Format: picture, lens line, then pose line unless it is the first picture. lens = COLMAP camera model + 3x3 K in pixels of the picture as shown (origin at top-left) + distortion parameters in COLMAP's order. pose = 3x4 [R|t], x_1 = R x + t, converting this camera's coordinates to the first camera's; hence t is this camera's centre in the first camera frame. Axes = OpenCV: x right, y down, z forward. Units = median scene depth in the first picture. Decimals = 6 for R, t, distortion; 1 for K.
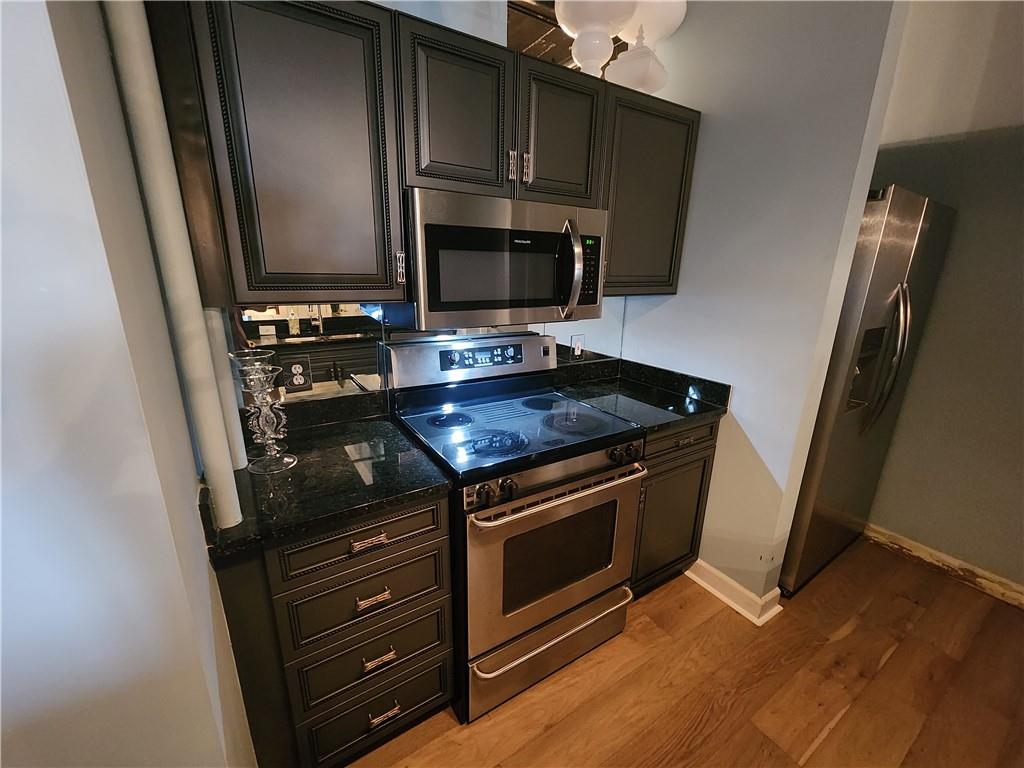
lens RADIAL K [[415.9, 0, 514.4], [0, 415.9, 384.0], [0, 0, 1]] dist [0.000439, 0.000919]
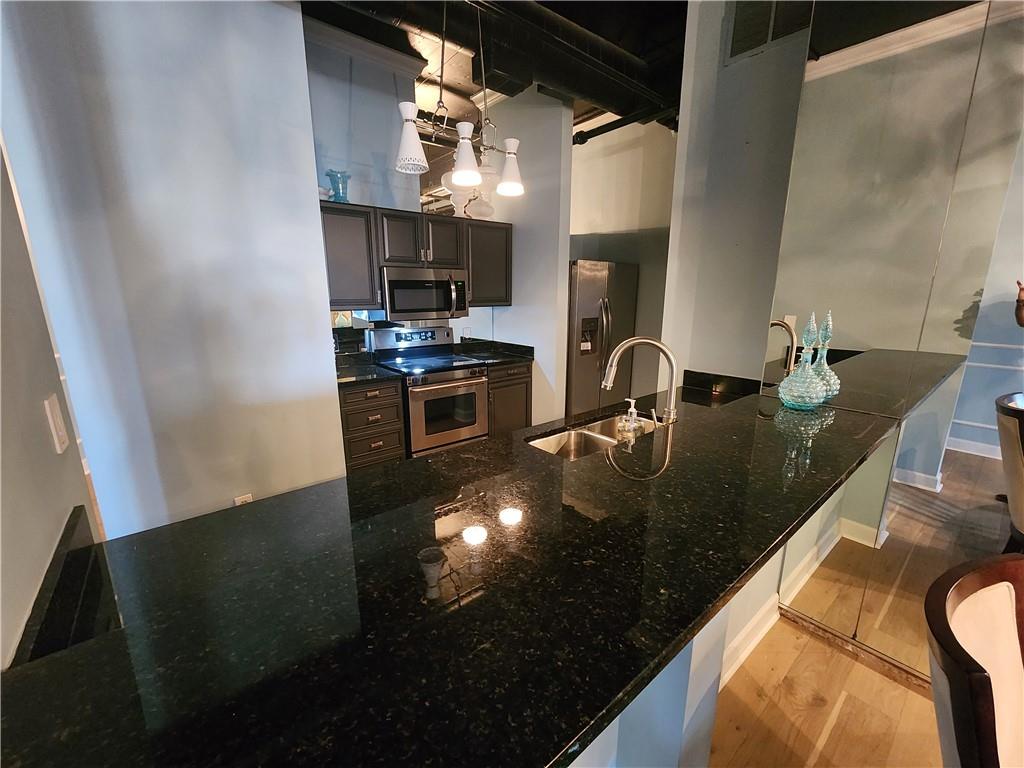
lens RADIAL K [[415.9, 0, 514.4], [0, 415.9, 384.0], [0, 0, 1]] dist [0.000439, 0.000919]
pose [[0.992741, -0.046031, 0.111115, 0.201213], [0.051510, 0.997568, -0.046946, 0.344459], [-0.108683, 0.052329, 0.992698, -1.313259]]
